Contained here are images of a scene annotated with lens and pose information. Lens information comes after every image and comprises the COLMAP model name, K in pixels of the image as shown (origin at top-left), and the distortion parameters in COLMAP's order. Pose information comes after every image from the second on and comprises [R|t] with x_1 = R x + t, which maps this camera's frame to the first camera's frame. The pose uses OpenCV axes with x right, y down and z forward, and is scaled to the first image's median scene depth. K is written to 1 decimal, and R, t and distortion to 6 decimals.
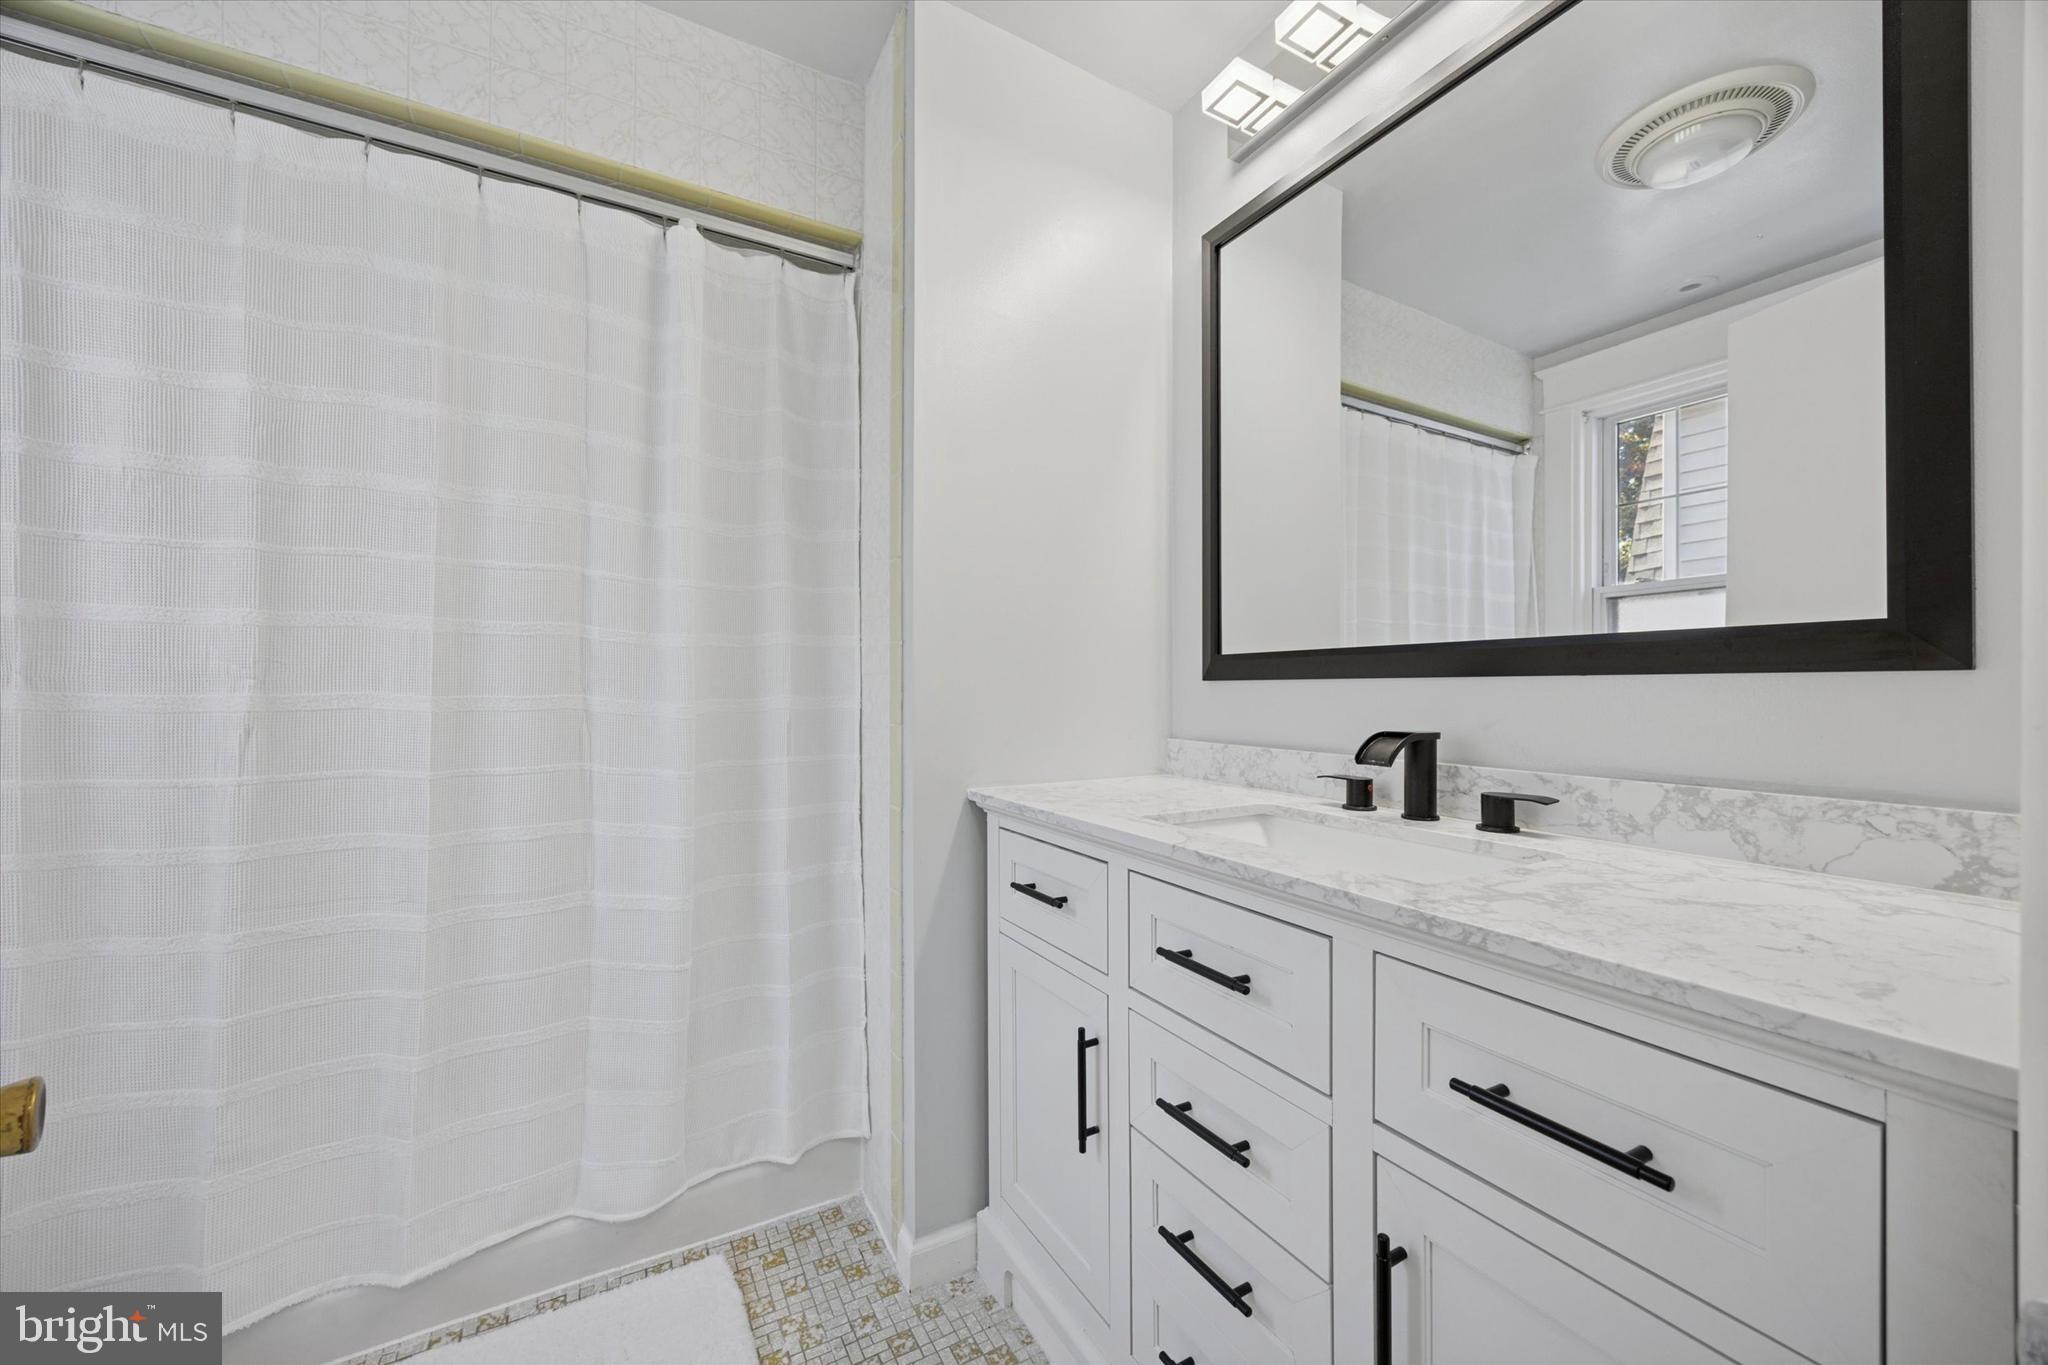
lens RADIAL K [[780.6, 0, 1031.5], [0, 780.6, 689.0], [0, 0, 1]] dist [-0.002610, 0.000055]
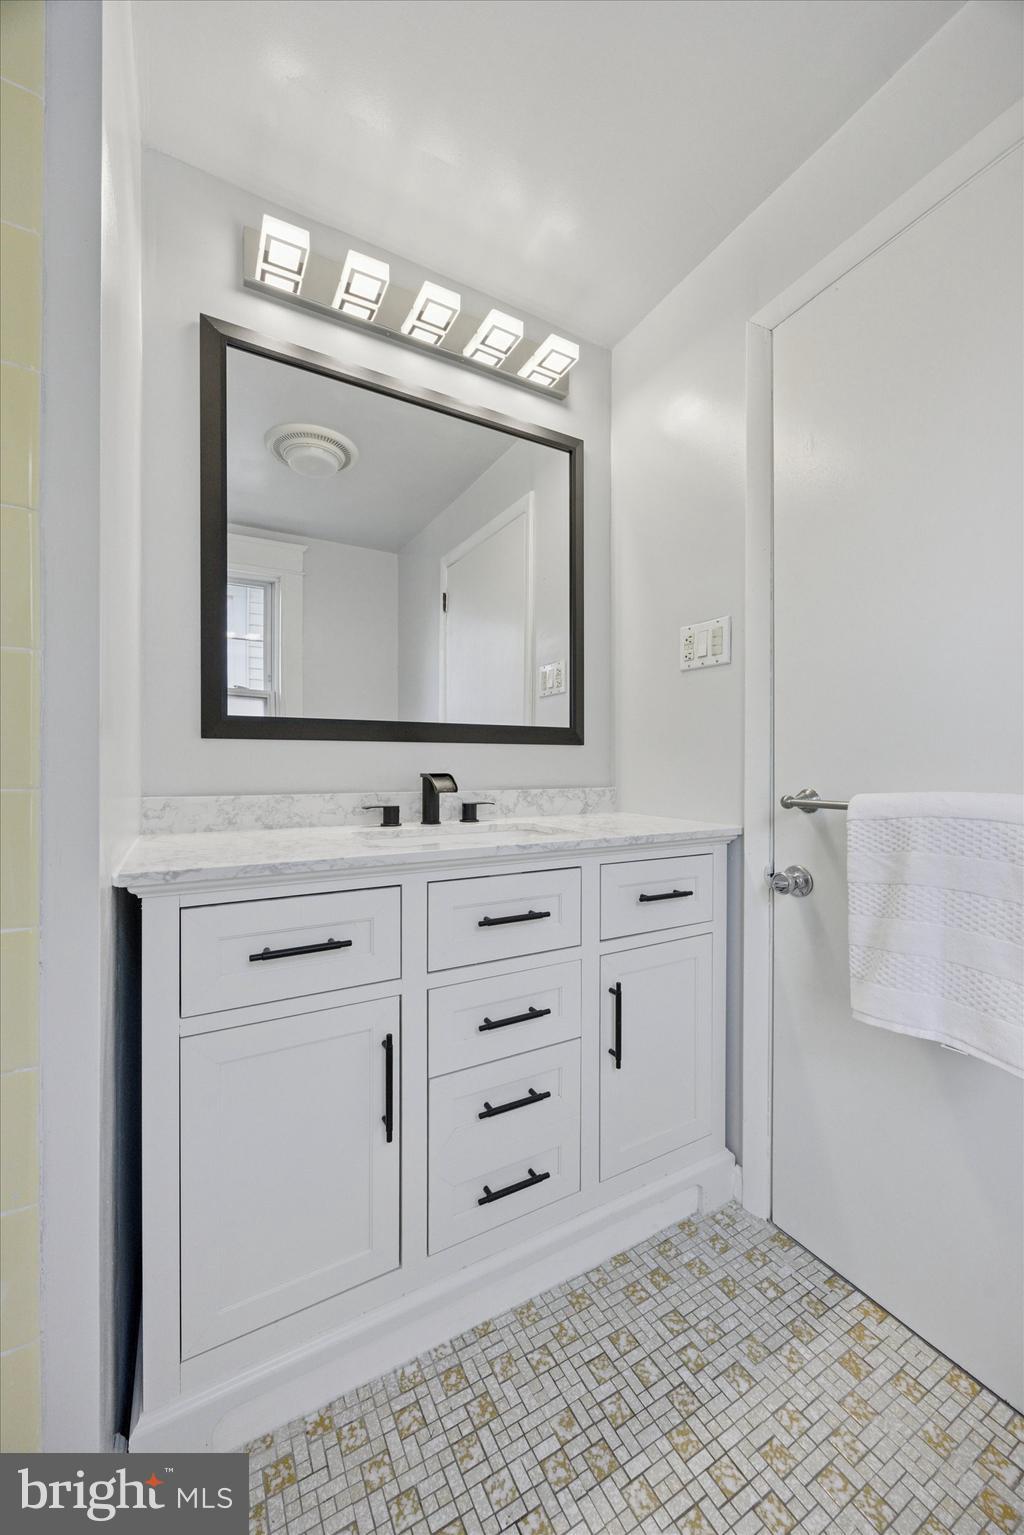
lens RADIAL K [[585.1, 0, 516.9], [0, 585.1, 766.5], [0, 0, 1]] dist [-0.002610, 0.000055]
pose [[0.006396, -0.004133, 0.999971, -0.841764], [-0.000010, 0.999991, 0.004133, 0.036400], [-0.999980, -0.000036, 0.006396, 0.848870]]
